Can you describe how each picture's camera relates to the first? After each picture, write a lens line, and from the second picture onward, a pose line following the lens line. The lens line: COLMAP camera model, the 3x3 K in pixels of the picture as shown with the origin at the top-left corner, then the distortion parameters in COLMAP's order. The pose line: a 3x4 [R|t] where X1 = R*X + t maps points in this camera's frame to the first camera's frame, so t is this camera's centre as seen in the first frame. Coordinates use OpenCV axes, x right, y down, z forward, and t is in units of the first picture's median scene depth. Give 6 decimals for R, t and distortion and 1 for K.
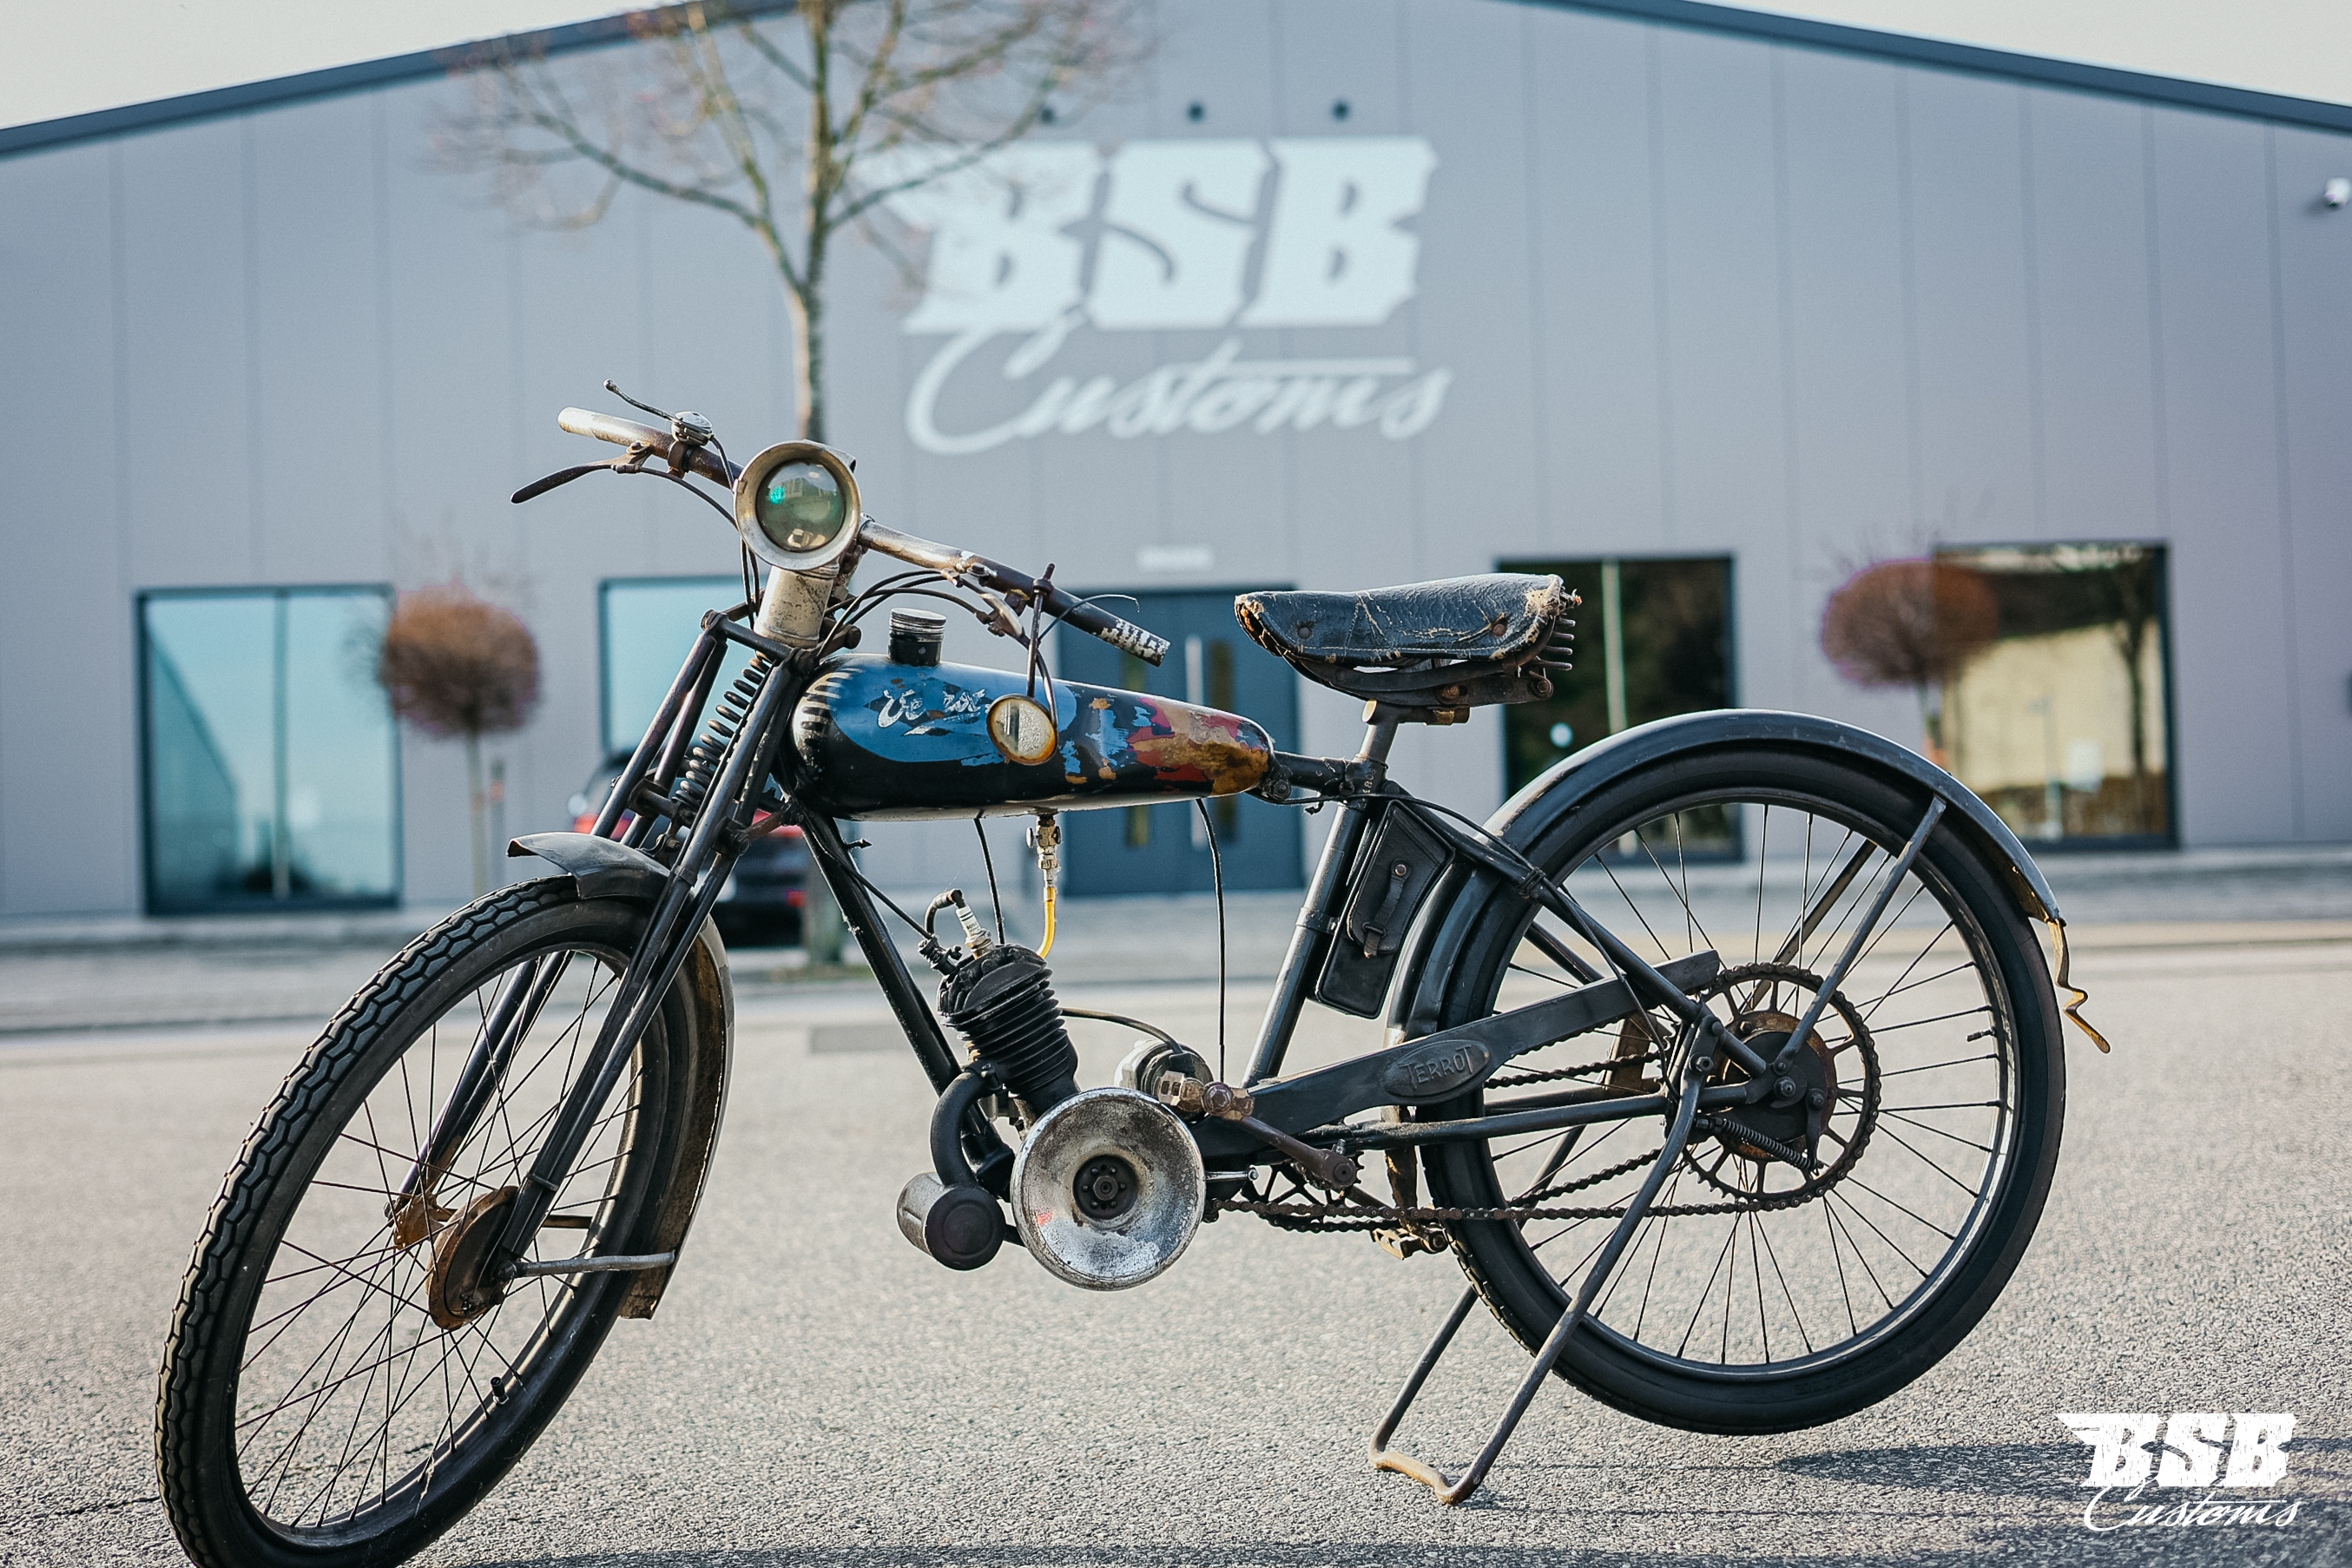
lens RADIAL K [[3369.6, 0, 1183.4], [0, 3369.6, 810.6], [0, 0, 1]] dist [0.024094, -0.146375]
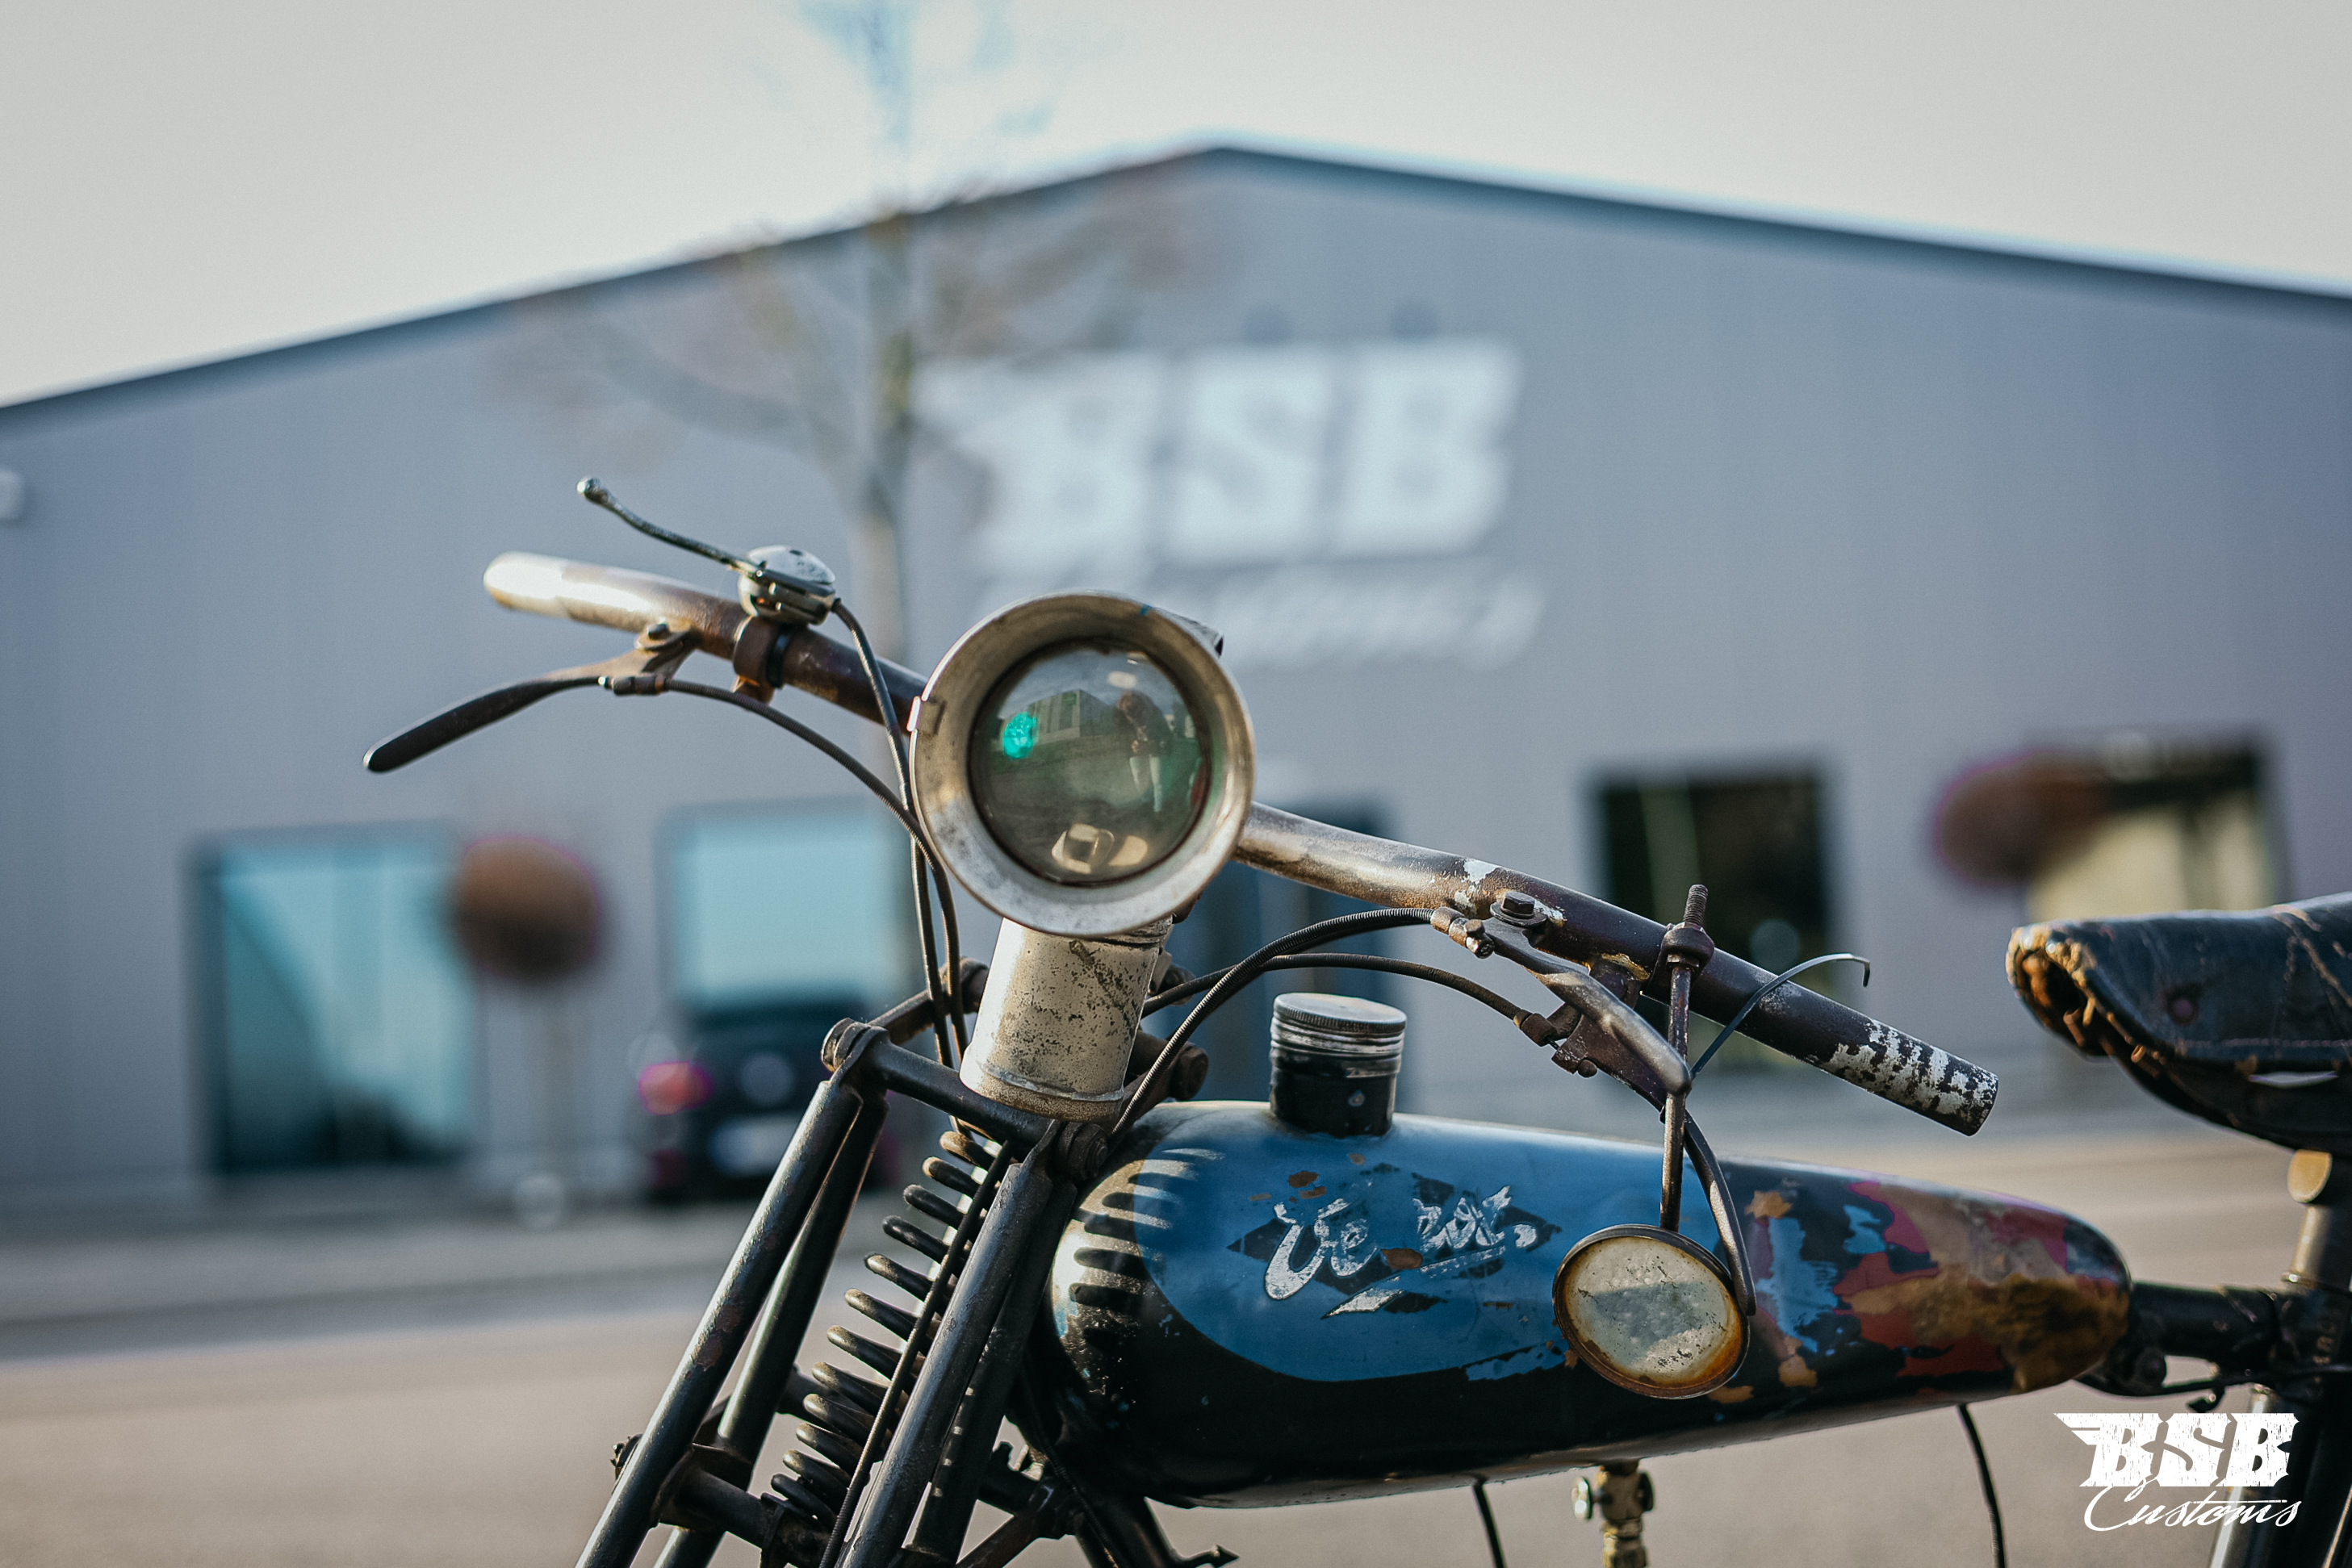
lens RADIAL K [[3369.3, 0, 1183.4], [0, 3369.3, 810.6], [0, 0, 1]] dist [0.024094, -0.146375]
pose [[0.999299, -0.031454, -0.020326, -0.084479], [0.030043, 0.997345, -0.066336, -0.053046], [0.022359, 0.065679, 0.997590, 0.554354]]
